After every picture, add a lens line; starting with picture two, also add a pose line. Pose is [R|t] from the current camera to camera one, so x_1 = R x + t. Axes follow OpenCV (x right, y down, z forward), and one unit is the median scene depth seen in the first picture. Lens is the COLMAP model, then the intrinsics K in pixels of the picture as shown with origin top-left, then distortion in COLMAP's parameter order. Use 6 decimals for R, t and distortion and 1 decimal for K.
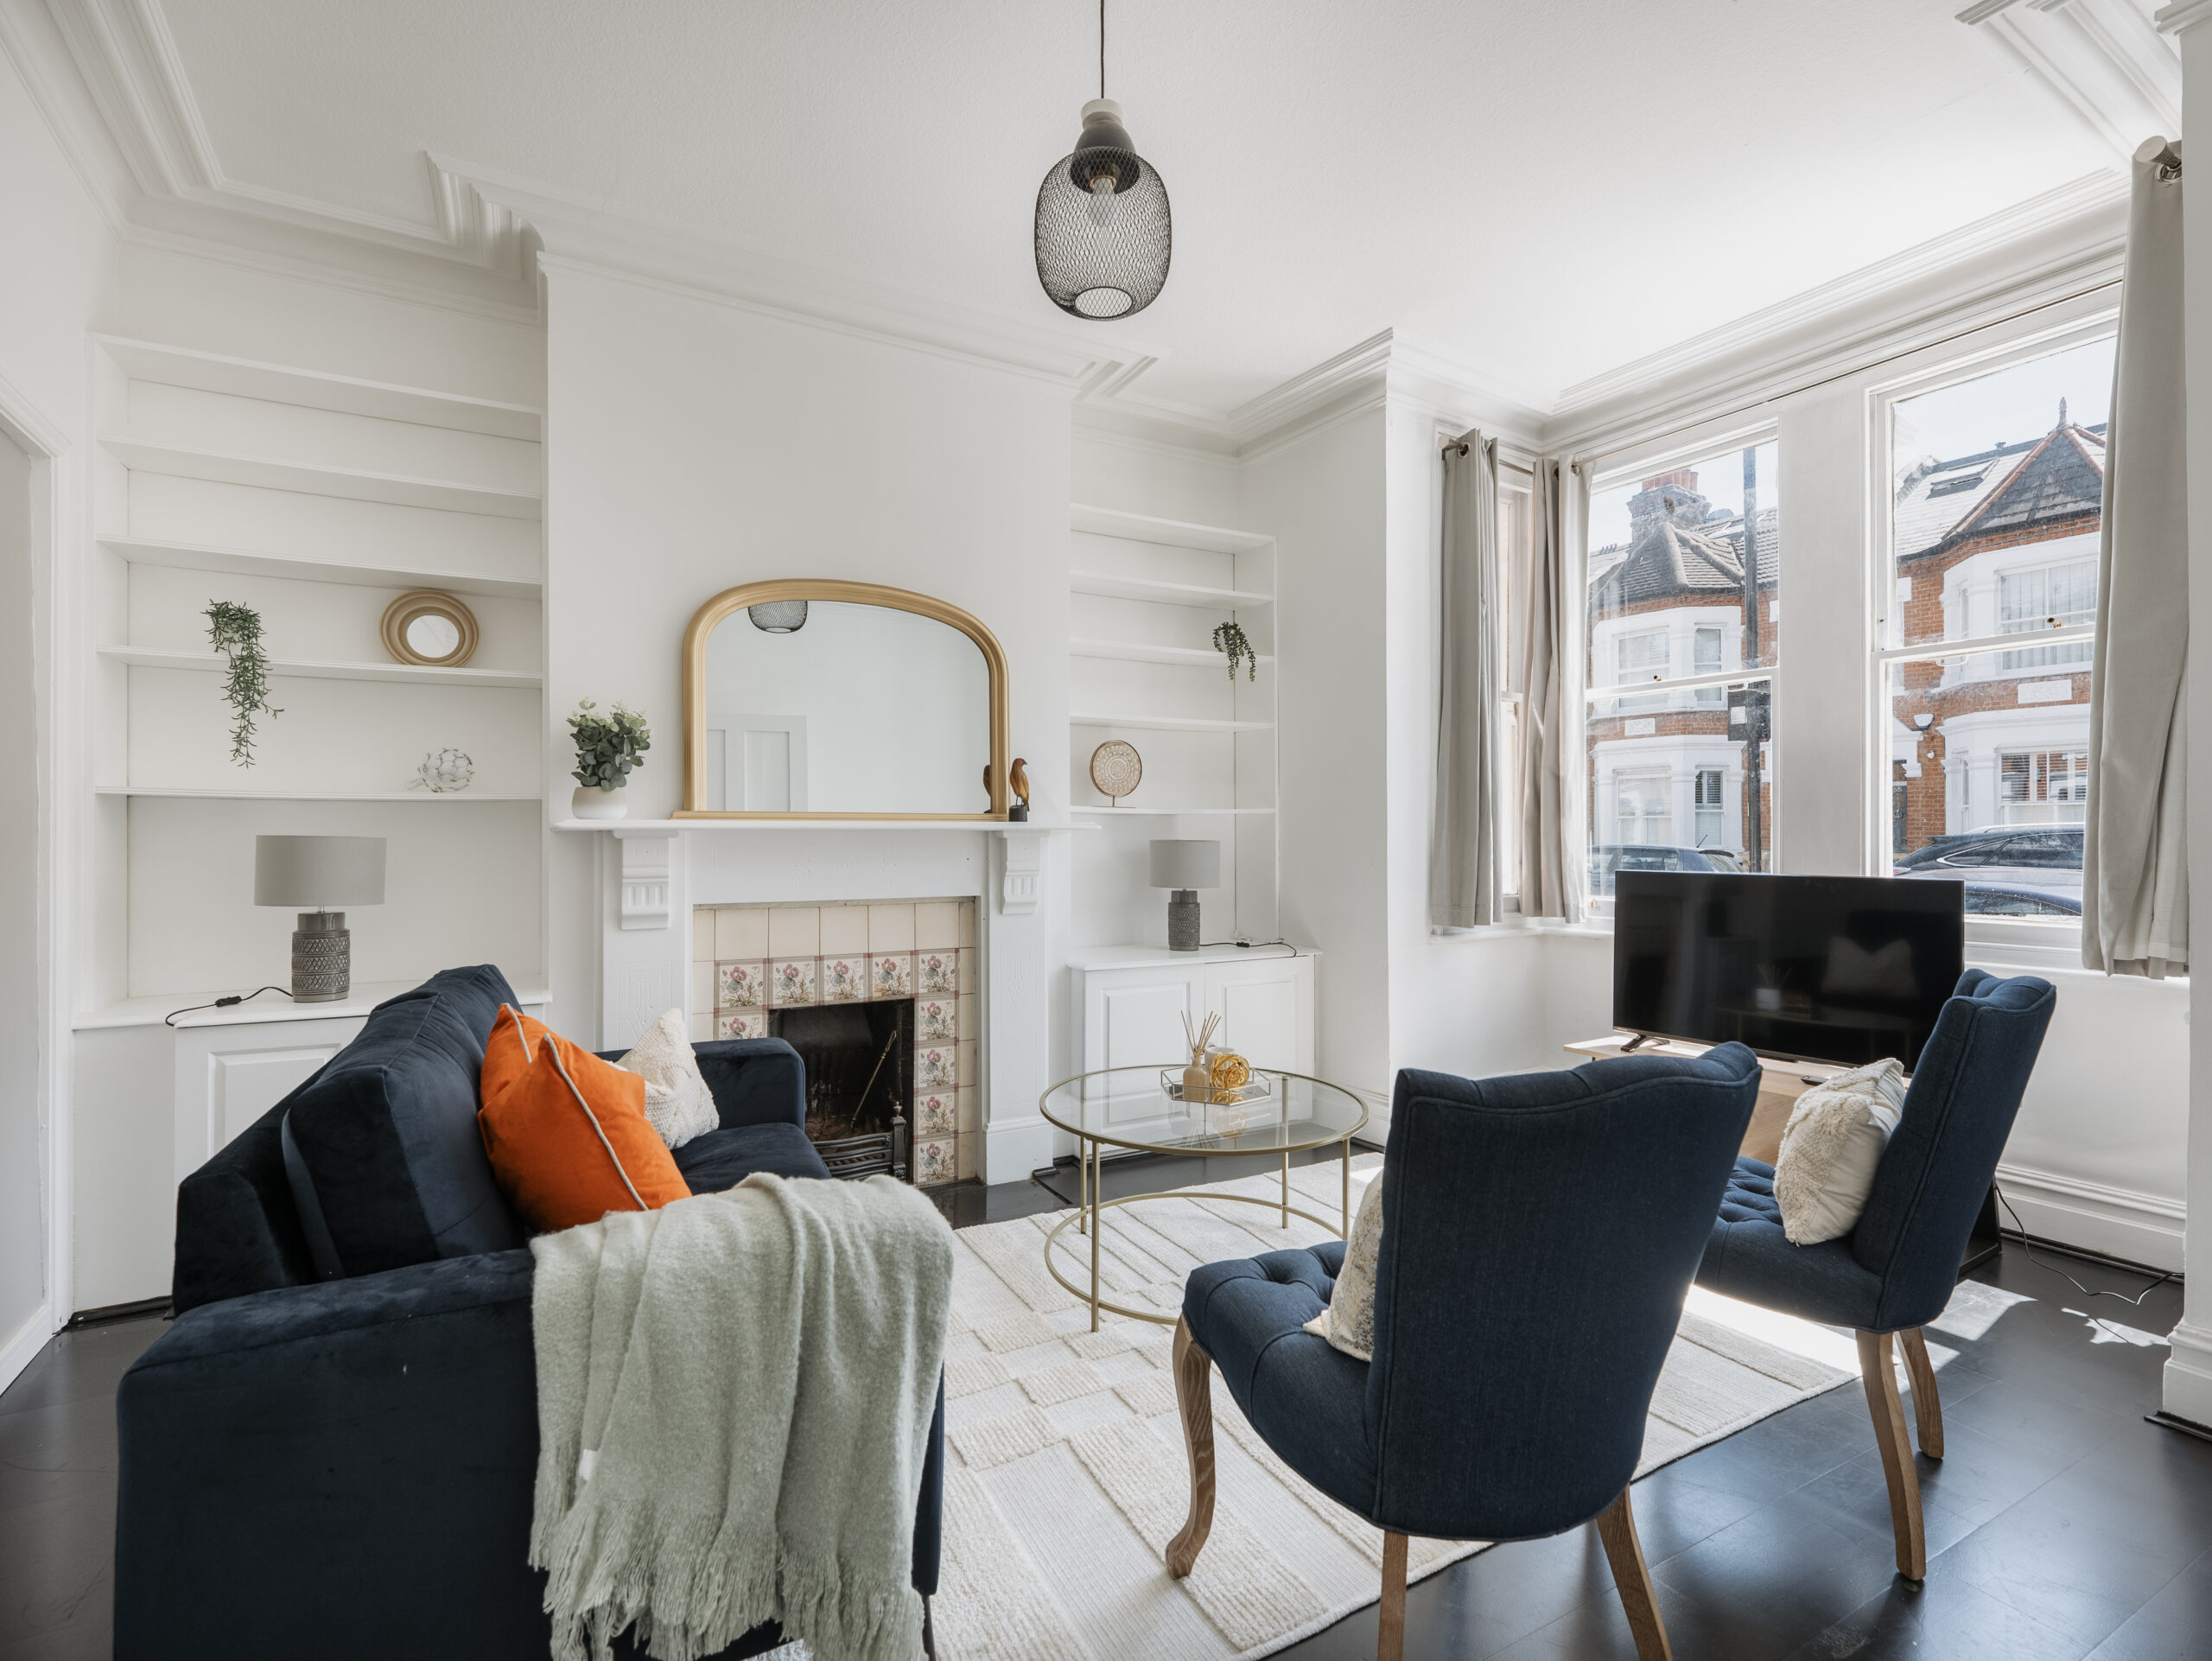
lens RADIAL K [[974.4, 0, 1103.7], [0, 974.4, 816.4], [0, 0, 1]] dist [0.001071, 0.000057]
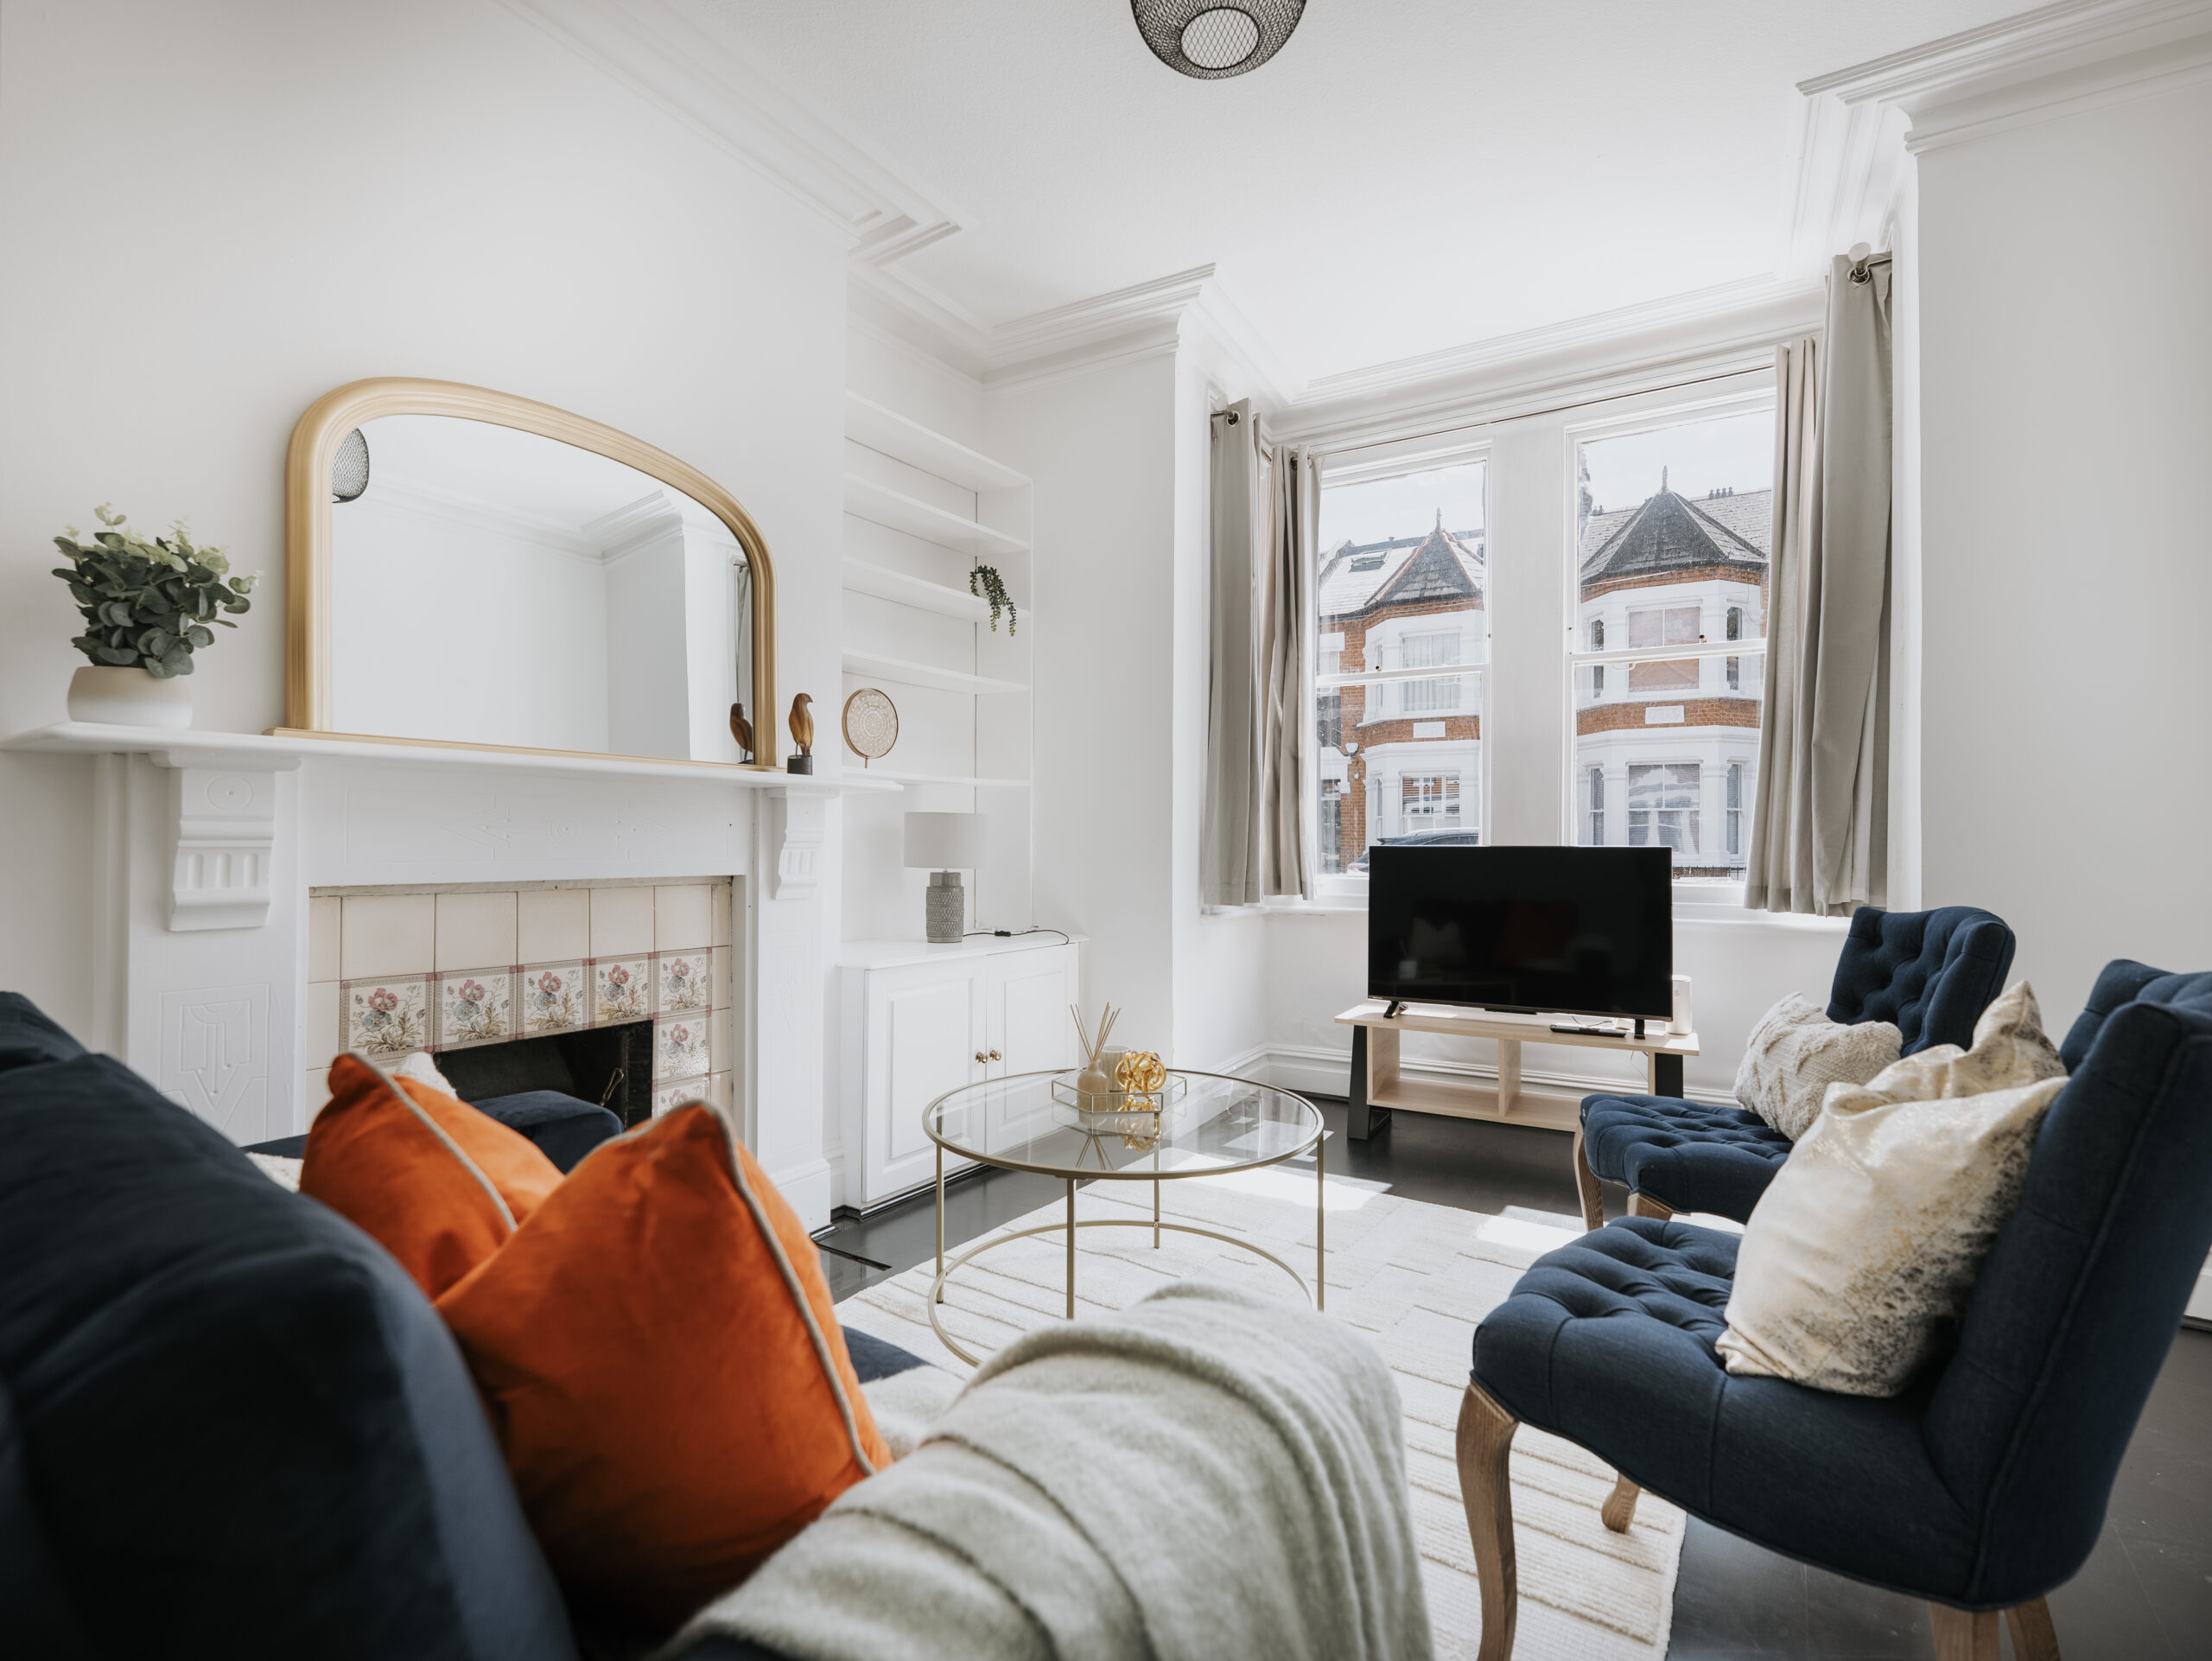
lens RADIAL K [[991.2, 0, 1110.4], [0, 991.2, 819.1], [0, 0, 1]] dist [-0.001140, -0.000948]
pose [[0.888251, 0.014336, 0.459134, -0.224042], [-0.013900, 0.999894, -0.004330, 0.038003], [-0.459147, -0.002536, 0.888356, 0.200680]]
